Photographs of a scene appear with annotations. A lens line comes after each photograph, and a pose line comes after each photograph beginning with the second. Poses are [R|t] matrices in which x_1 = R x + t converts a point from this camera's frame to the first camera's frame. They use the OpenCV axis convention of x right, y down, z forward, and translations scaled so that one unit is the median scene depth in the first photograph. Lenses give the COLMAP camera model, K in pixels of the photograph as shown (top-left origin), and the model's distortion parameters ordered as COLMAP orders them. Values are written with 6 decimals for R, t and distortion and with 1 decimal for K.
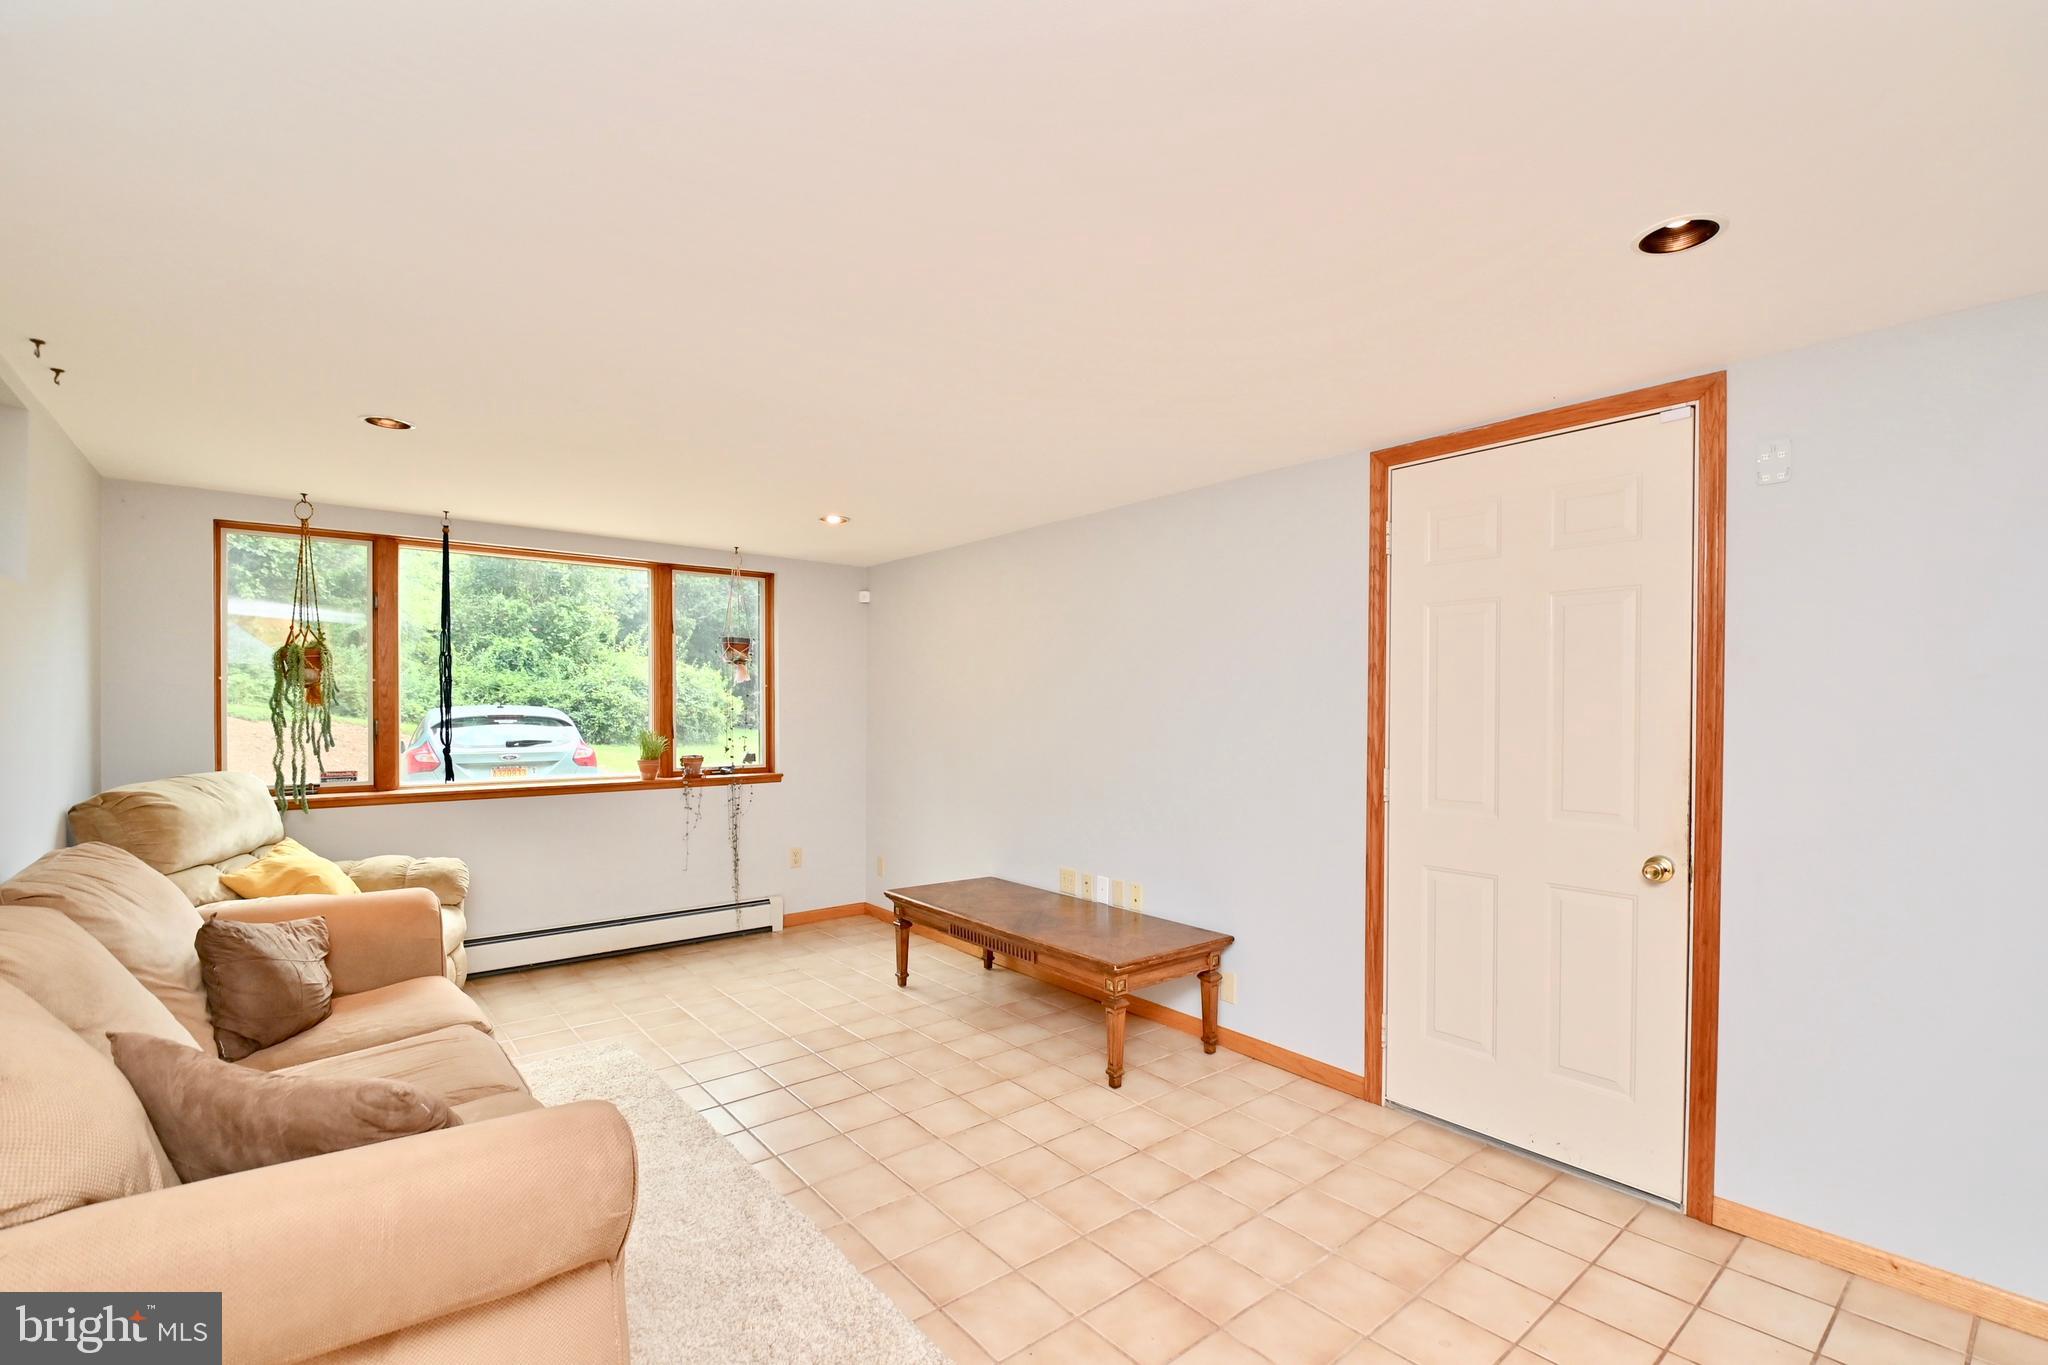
lens RADIAL K [[895.2, 0, 1042.3], [0, 895.2, 714.8], [0, 0, 1]] dist [0.011926, -0.021038]
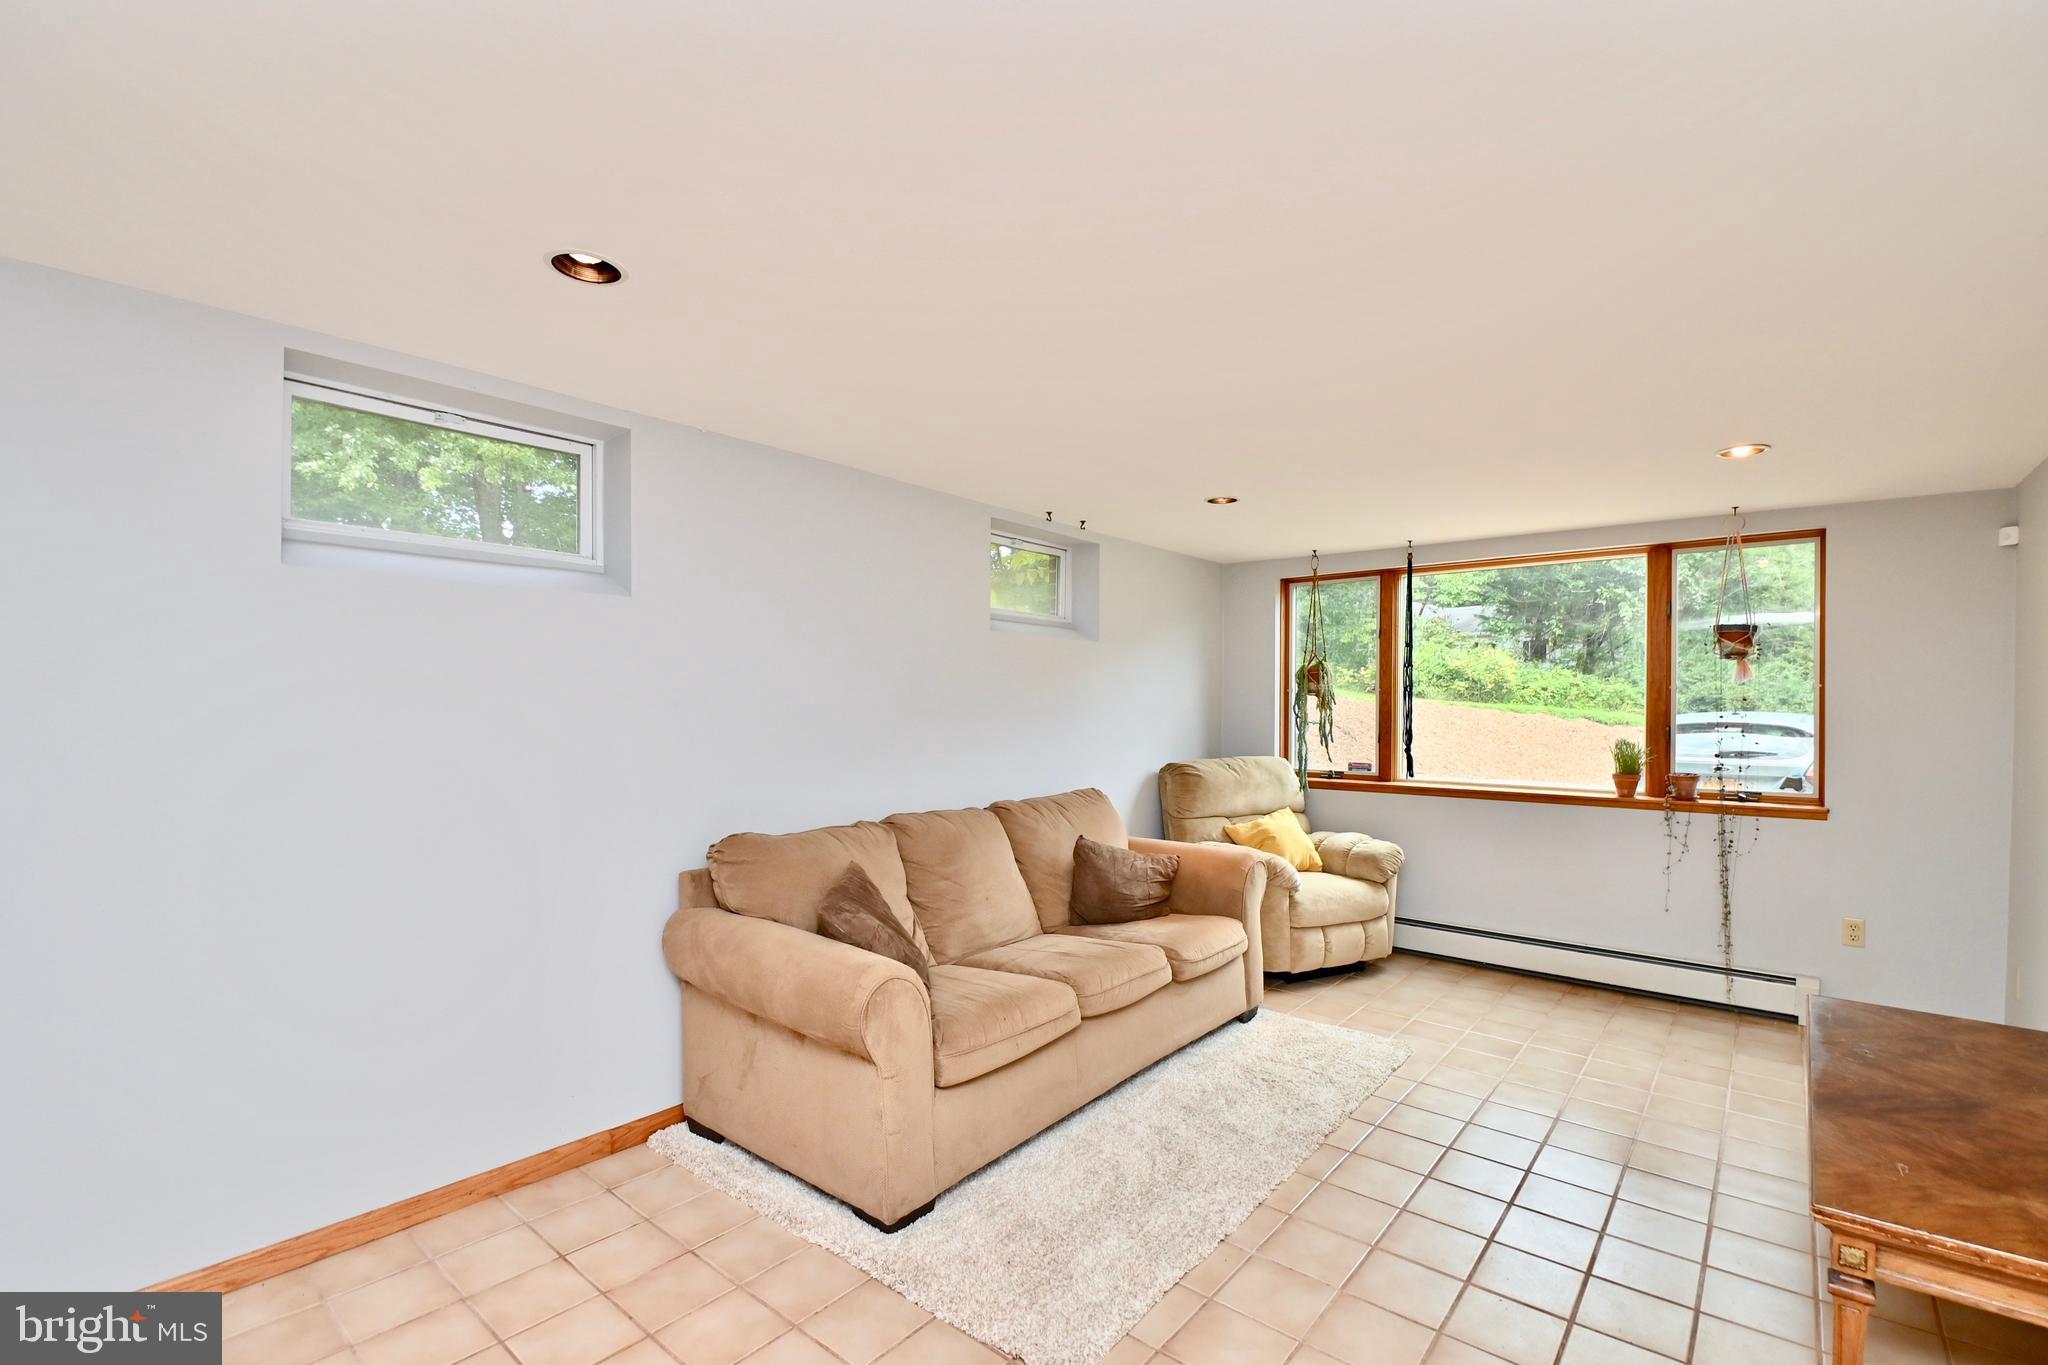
lens RADIAL K [[895.2, 0, 1042.3], [0, 895.2, 714.8], [0, 0, 1]] dist [0.011926, -0.021038]
pose [[0.181956, 0.007627, -0.983277, 0.328352], [-0.015098, 0.999874, 0.004962, -0.003343], [0.983191, 0.013943, 0.182048, 0.294008]]
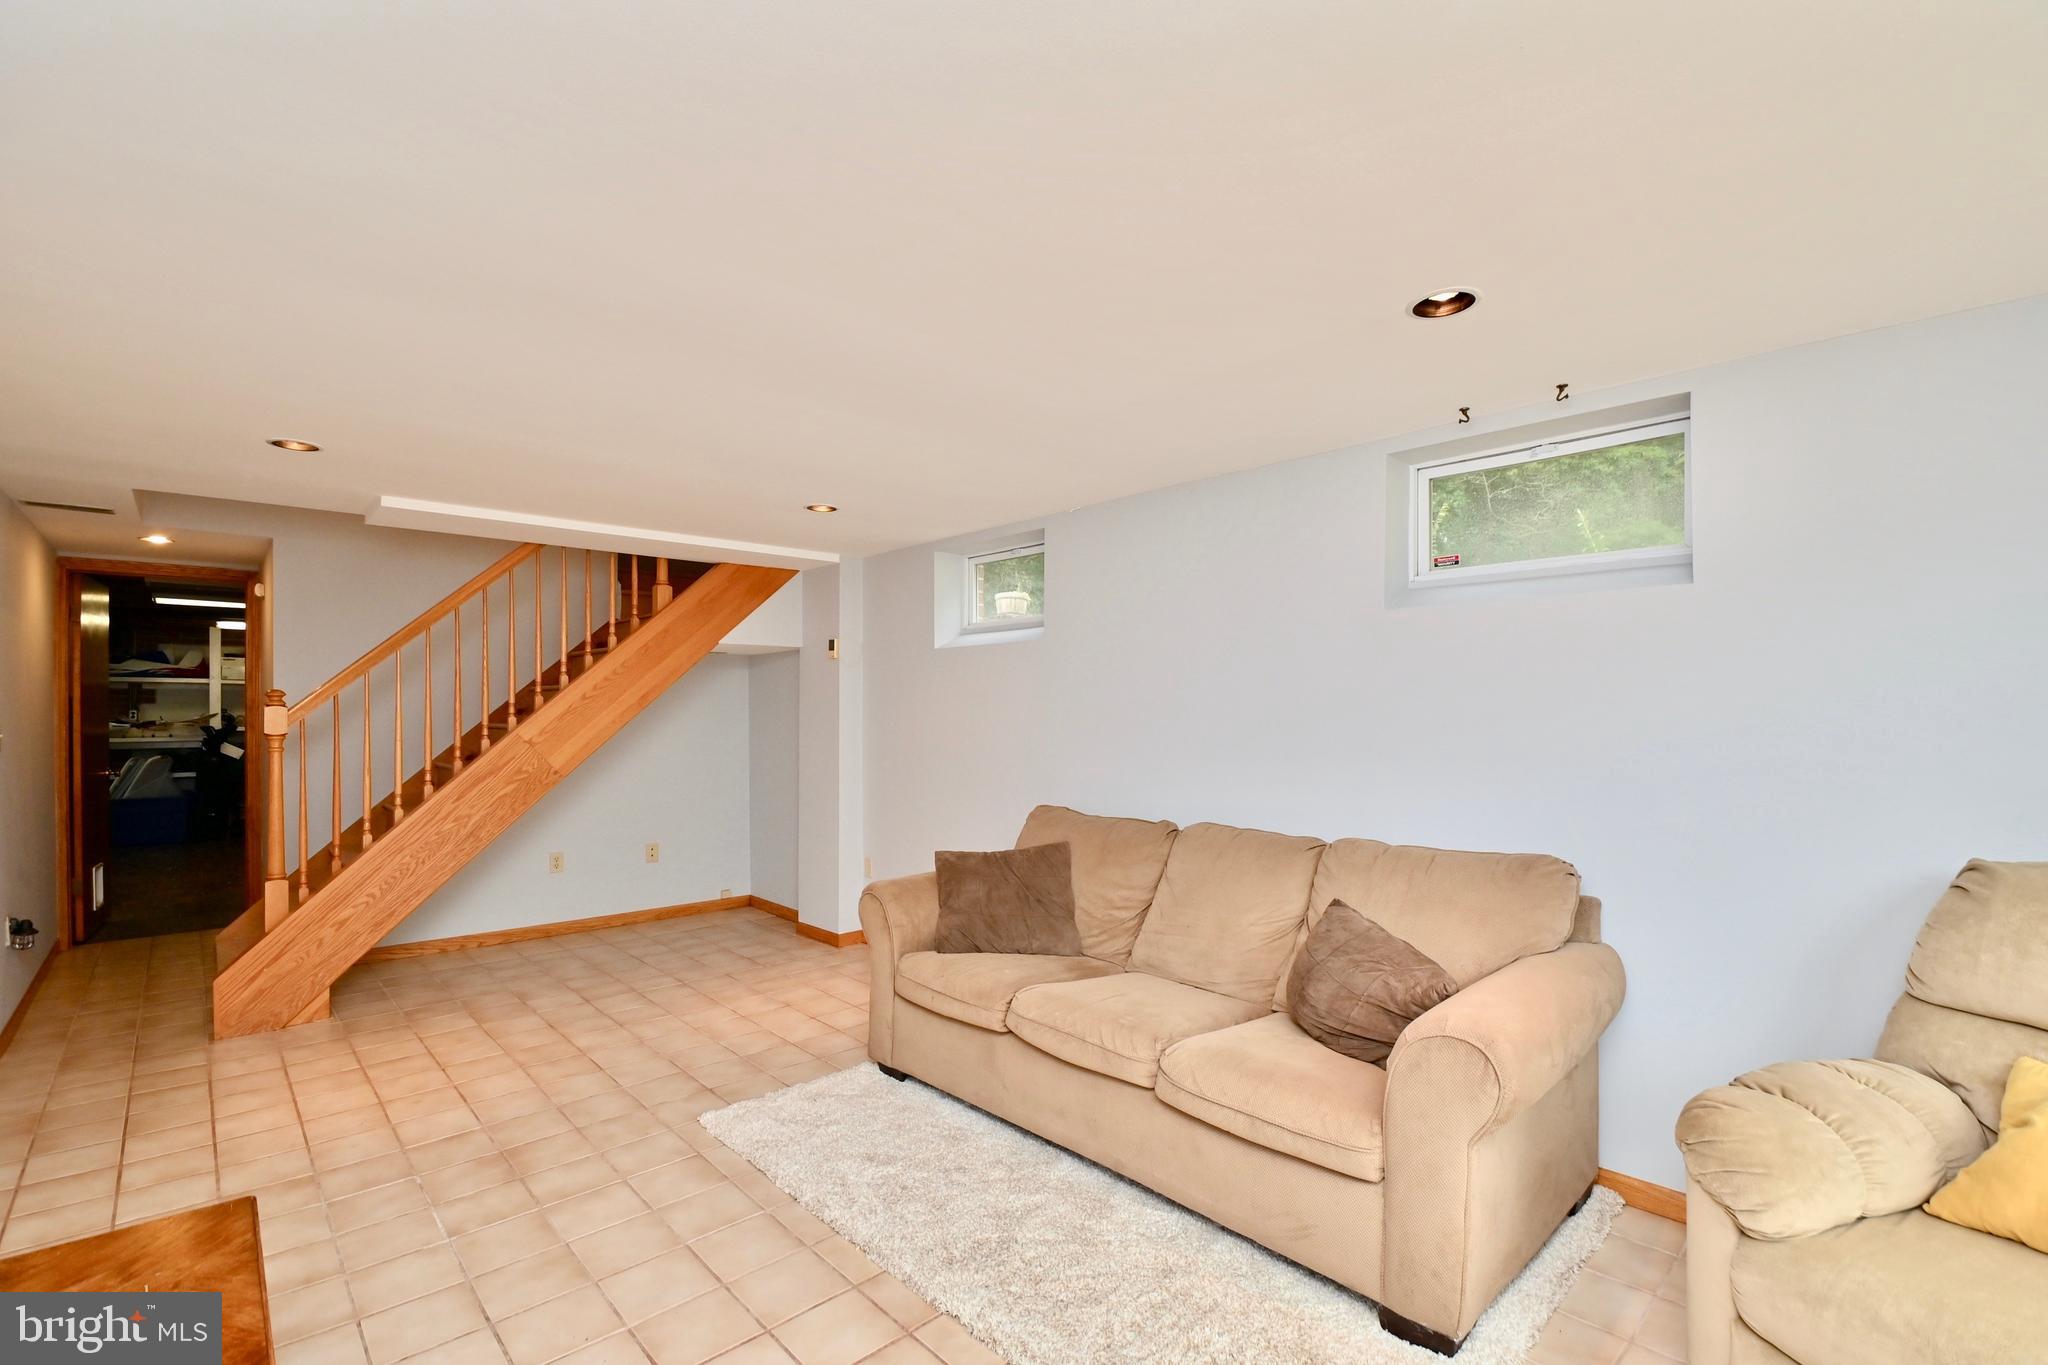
lens RADIAL K [[895.2, 0, 1042.3], [0, 895.2, 714.8], [0, 0, 1]] dist [0.011926, -0.021038]
pose [[-0.998241, -0.005498, -0.059026, -0.231966], [-0.006042, 0.999941, 0.009042, -0.008403], [0.058973, 0.009383, -0.998215, 1.003859]]
